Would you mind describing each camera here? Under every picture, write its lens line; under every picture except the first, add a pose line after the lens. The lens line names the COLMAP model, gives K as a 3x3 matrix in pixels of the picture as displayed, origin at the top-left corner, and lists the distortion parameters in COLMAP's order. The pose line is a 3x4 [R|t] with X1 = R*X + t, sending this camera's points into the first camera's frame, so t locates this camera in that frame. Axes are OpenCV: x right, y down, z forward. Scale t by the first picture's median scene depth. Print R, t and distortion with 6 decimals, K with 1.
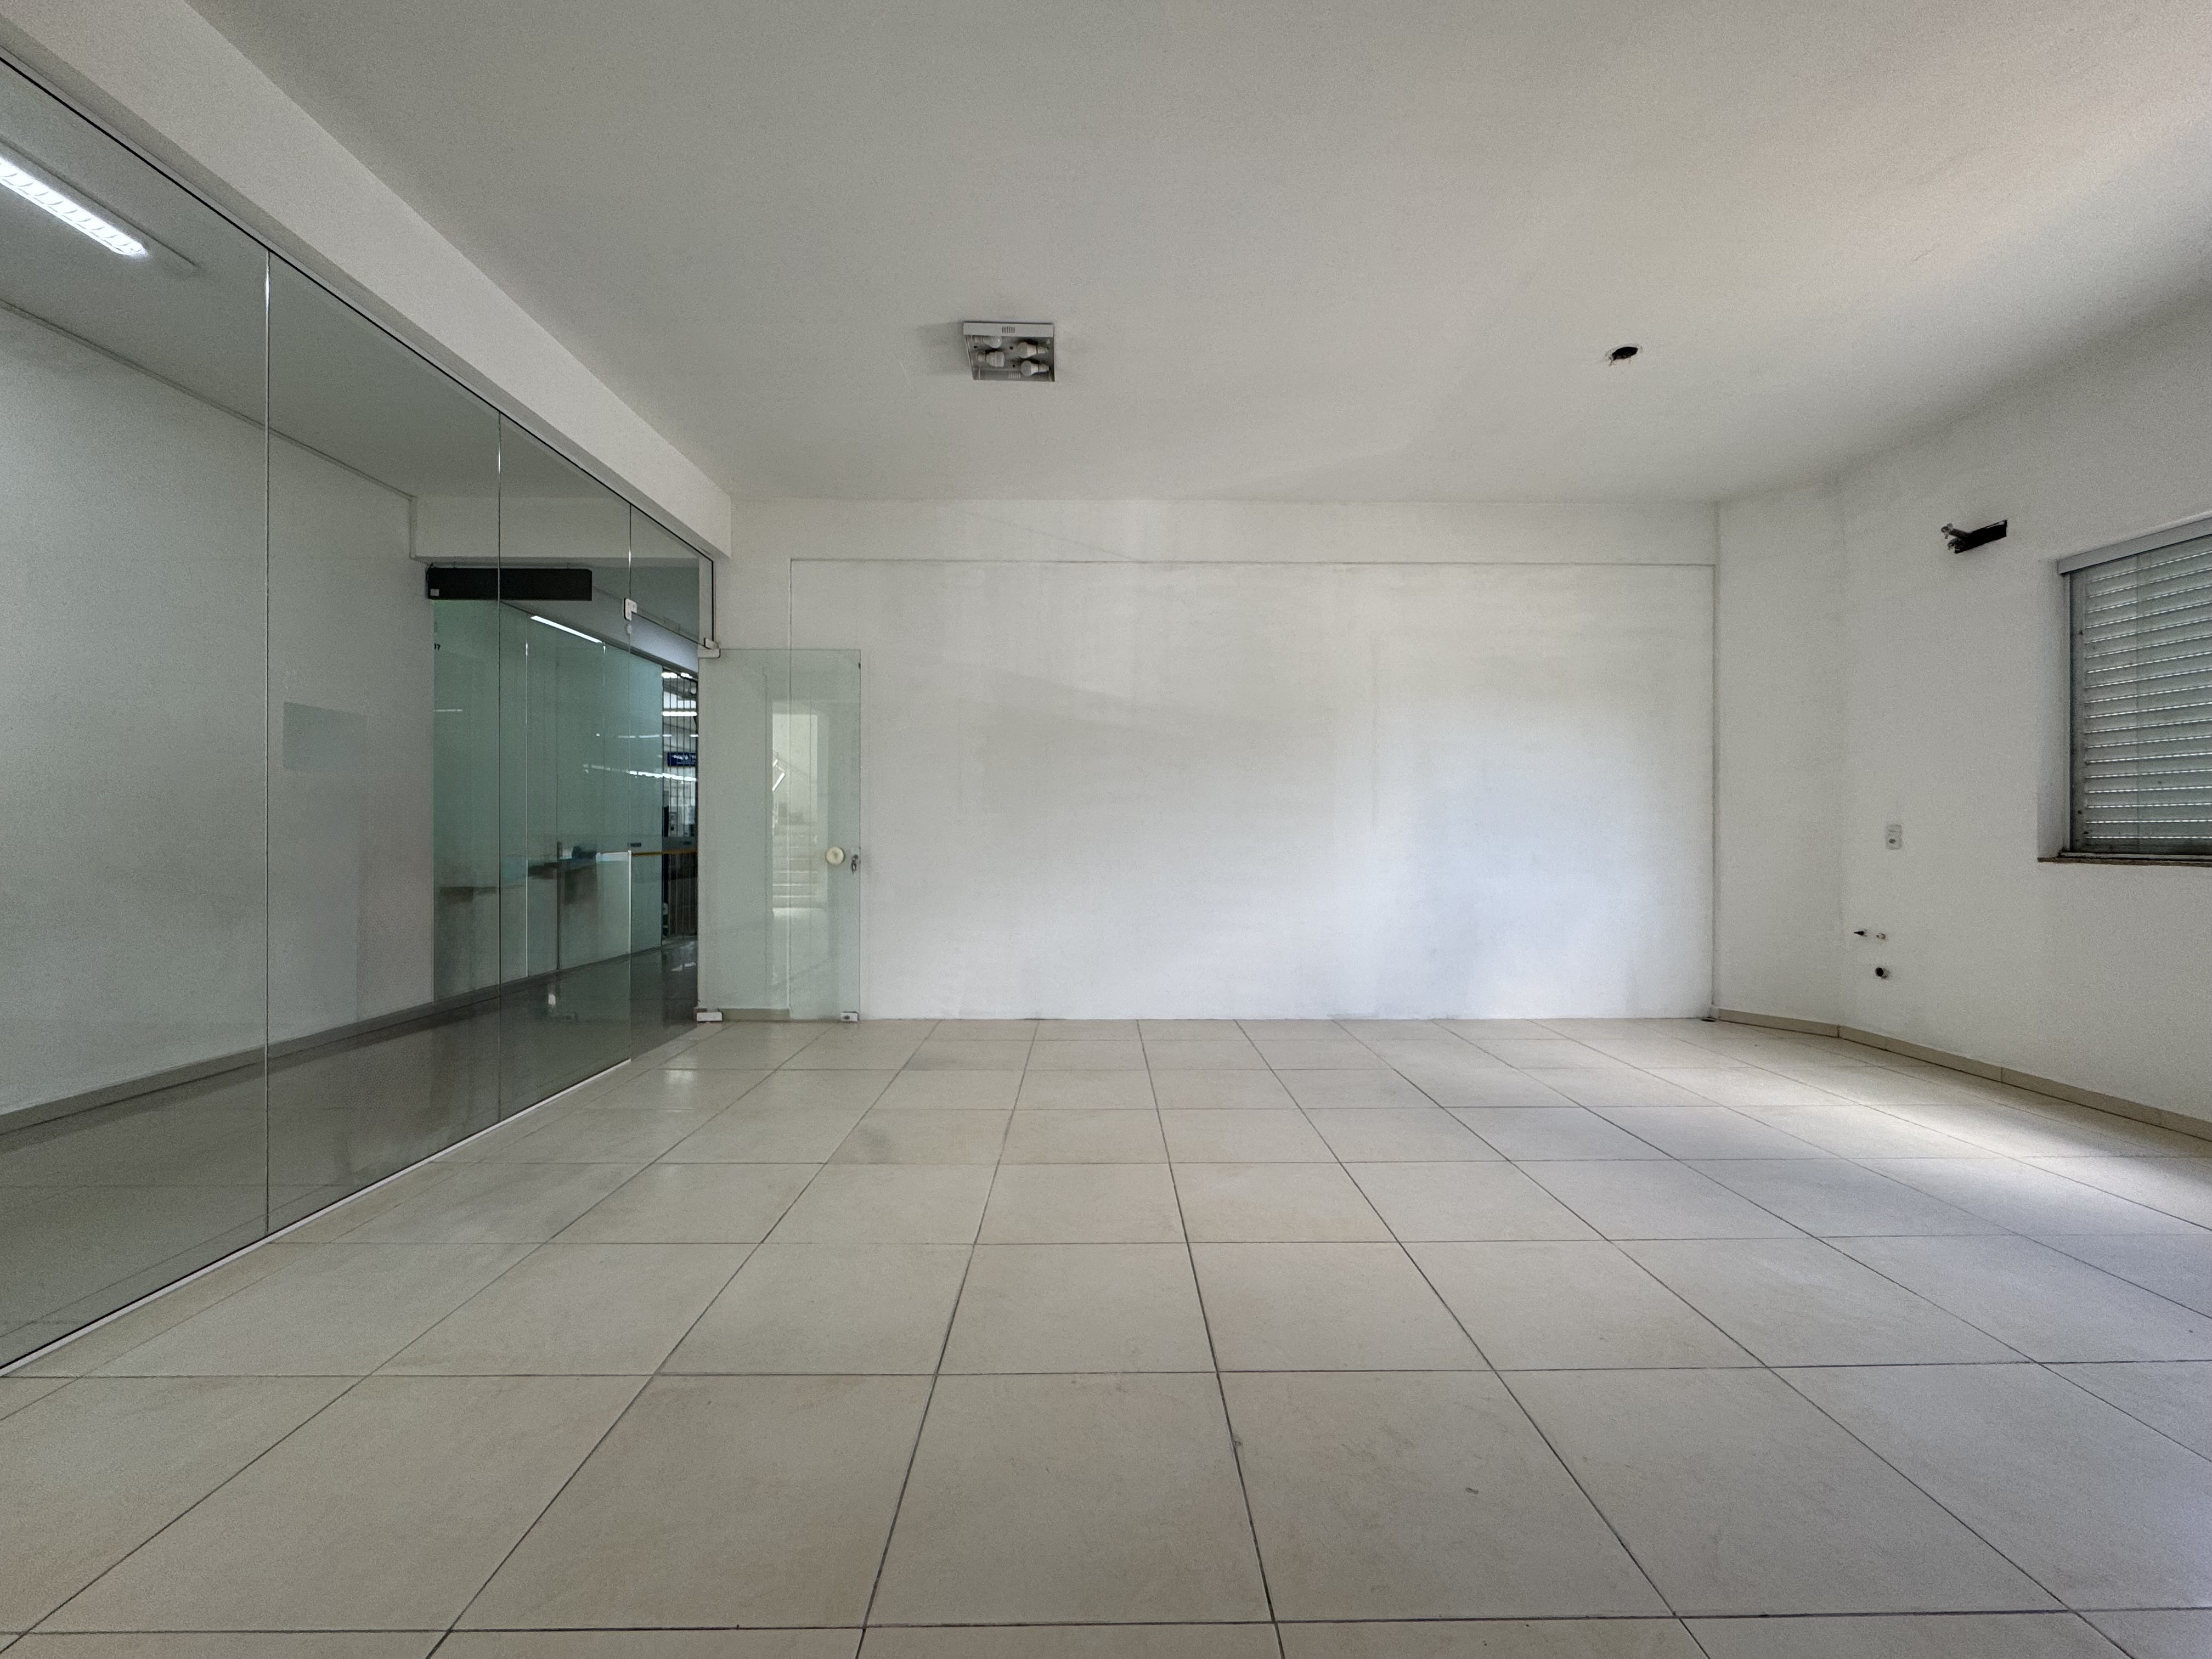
lens RADIAL K [[883.7, 0, 1106.7], [0, 883.7, 829.8], [0, 0, 1]] dist [-0.003295, 0.000308]
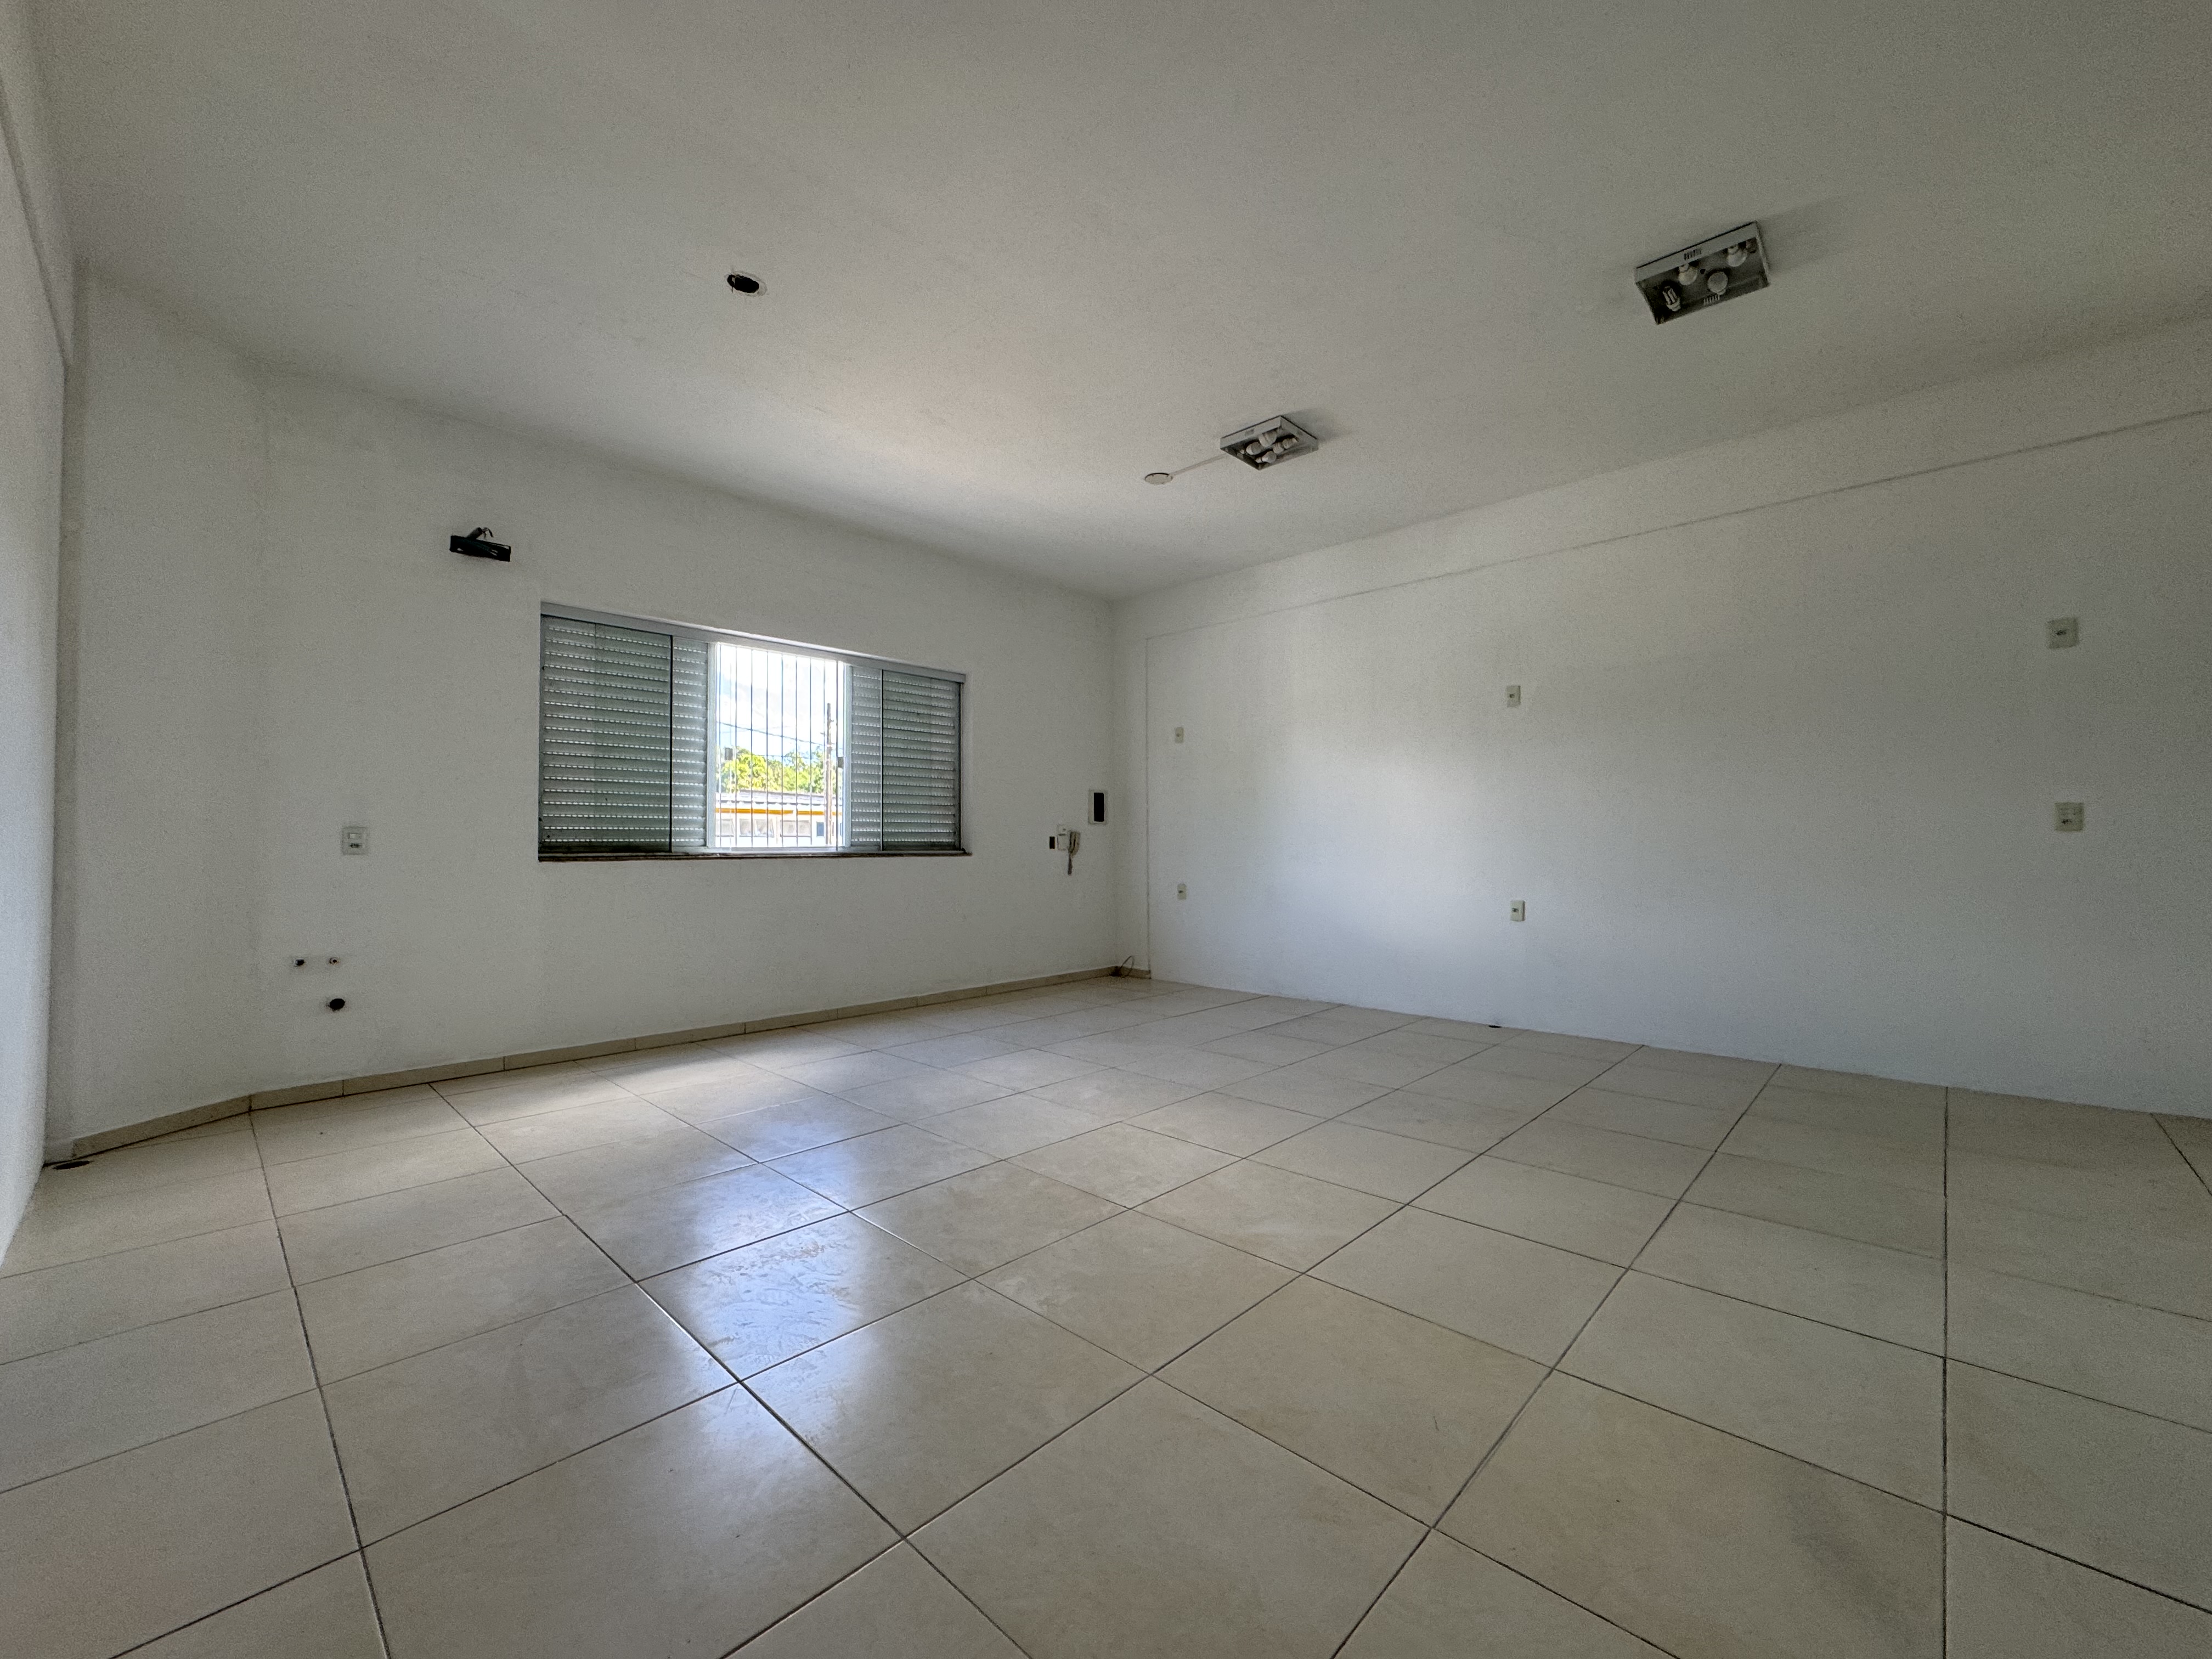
lens RADIAL K [[881.2, 0, 1107.8], [0, 881.2, 829.4], [0, 0, 1]] dist [-0.002948, 0.000485]
pose [[-0.713874, 0.014661, 0.700121, -0.194393], [0.001651, 0.999813, -0.019253, 0.012945], [-0.700273, -0.012589, -0.713765, 0.964936]]
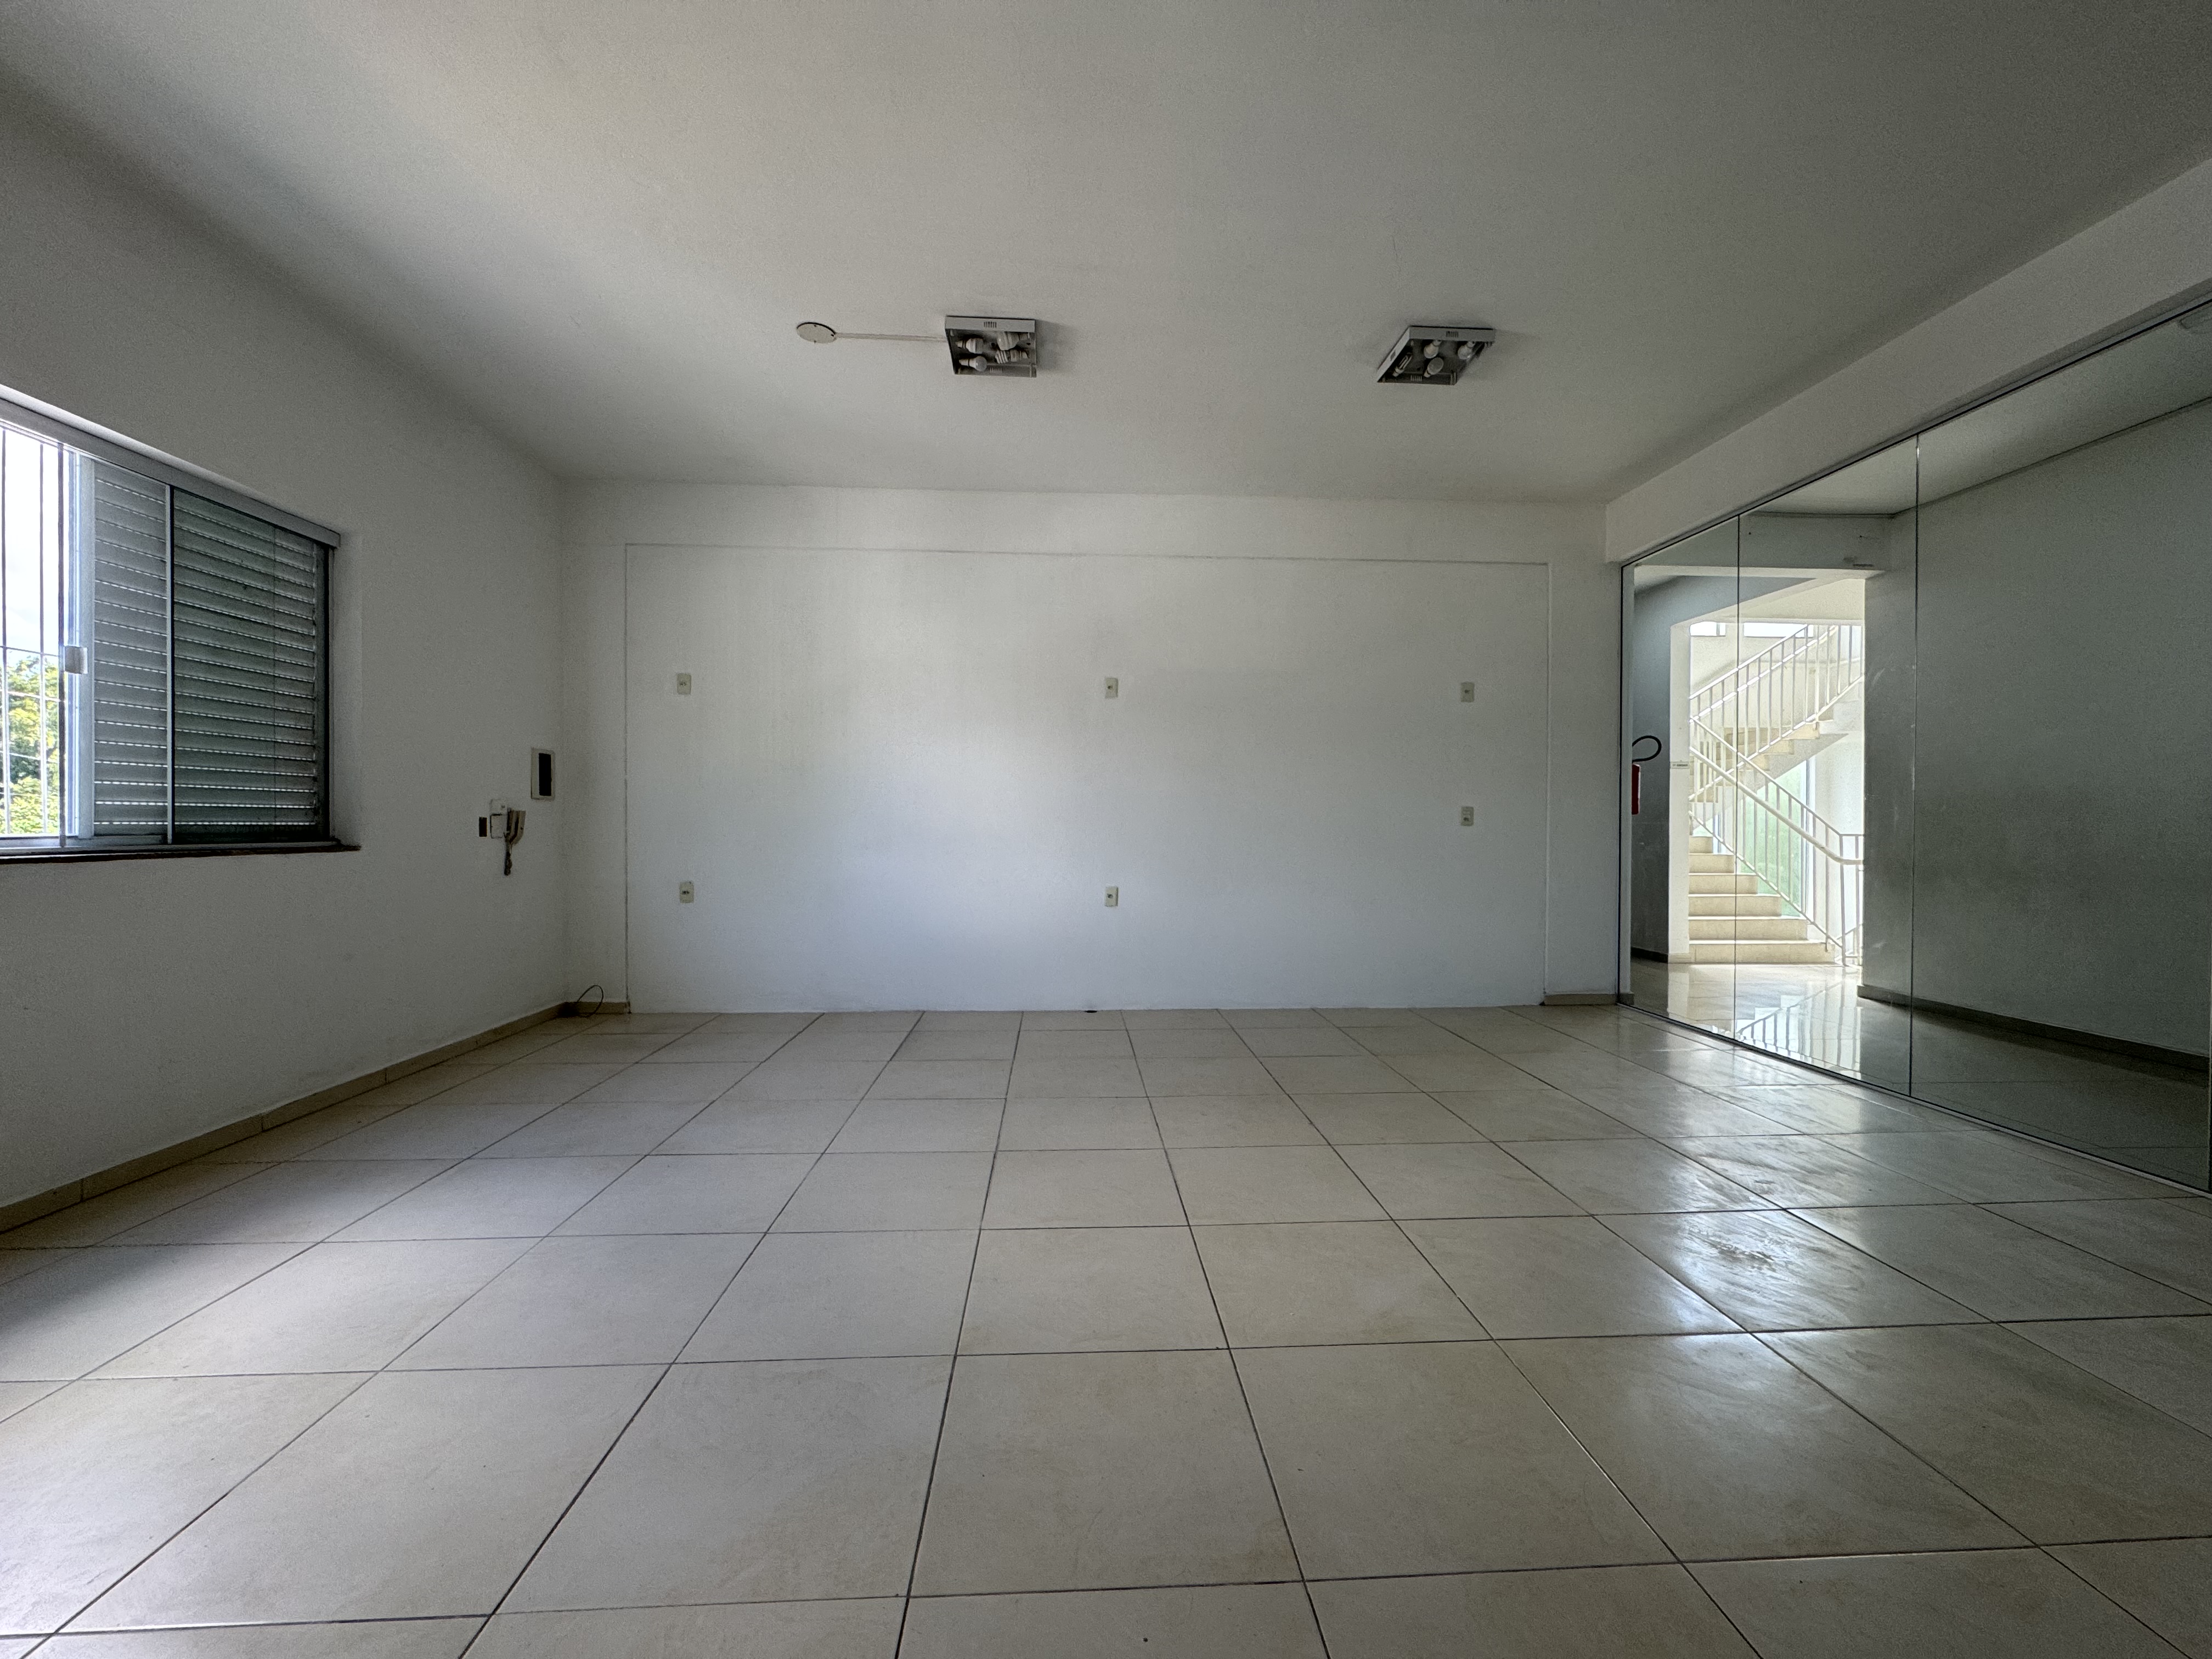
lens RADIAL K [[881.2, 0, 1107.8], [0, 881.2, 829.4], [0, 0, 1]] dist [-0.002948, 0.000485]
pose [[-0.999195, -0.004022, -0.039913, 0.222305], [-0.004242, 0.999976, 0.005424, 0.002462], [0.039890, 0.005589, -0.999188, 0.956477]]
